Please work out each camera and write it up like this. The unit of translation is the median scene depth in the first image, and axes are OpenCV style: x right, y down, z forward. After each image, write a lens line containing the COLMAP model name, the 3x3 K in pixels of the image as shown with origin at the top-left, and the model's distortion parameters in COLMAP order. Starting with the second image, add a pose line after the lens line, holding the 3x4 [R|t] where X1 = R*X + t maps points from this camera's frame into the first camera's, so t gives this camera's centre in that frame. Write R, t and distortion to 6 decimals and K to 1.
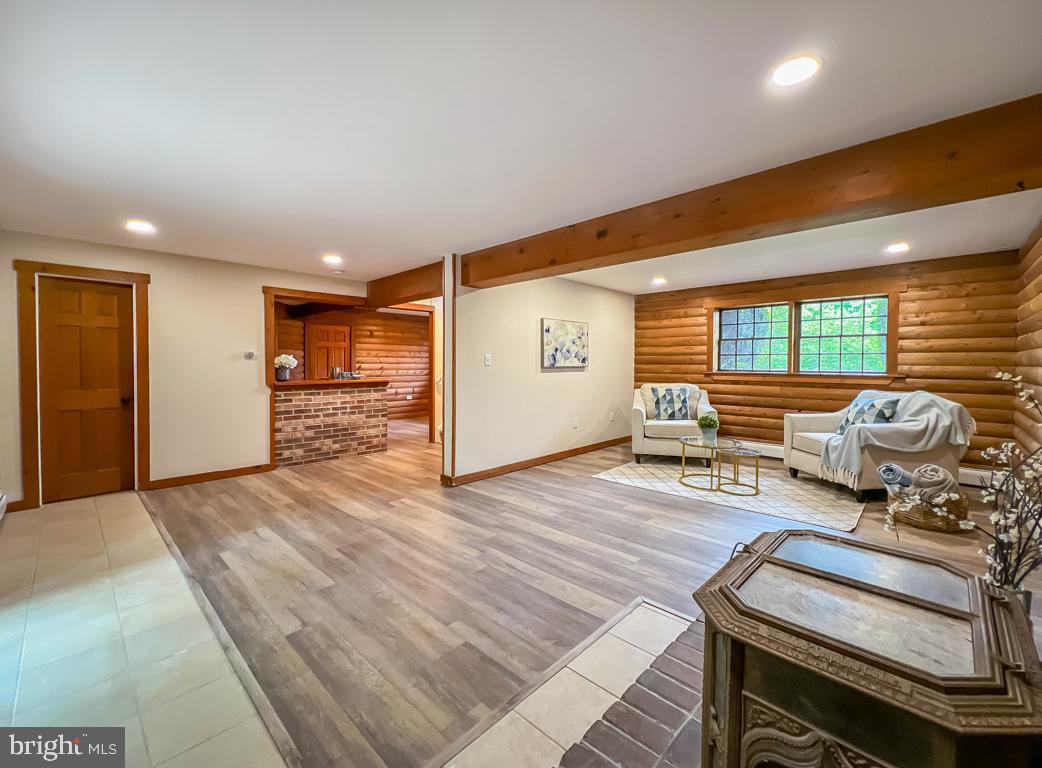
lens RADIAL K [[424.9, 0, 496.8], [0, 424.9, 374.0], [0, 0, 1]] dist [-0.001137, -0.000141]
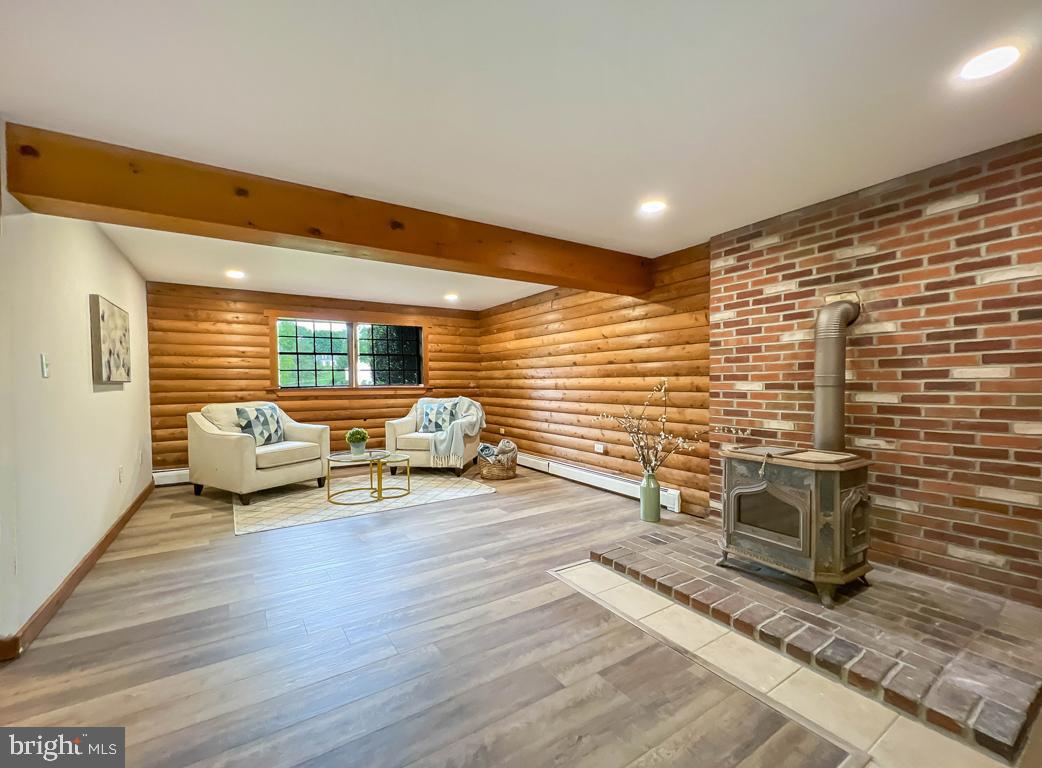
lens RADIAL K [[443.8, 0, 522.1], [0, 443.8, 396.1], [0, 0, 1]] dist [-0.002916, -0.000246]
pose [[0.206635, -0.032409, 0.977881, -0.438357], [0.029729, 0.999198, 0.026833, 0.003923], [-0.977966, 0.023527, 0.207433, 0.410797]]
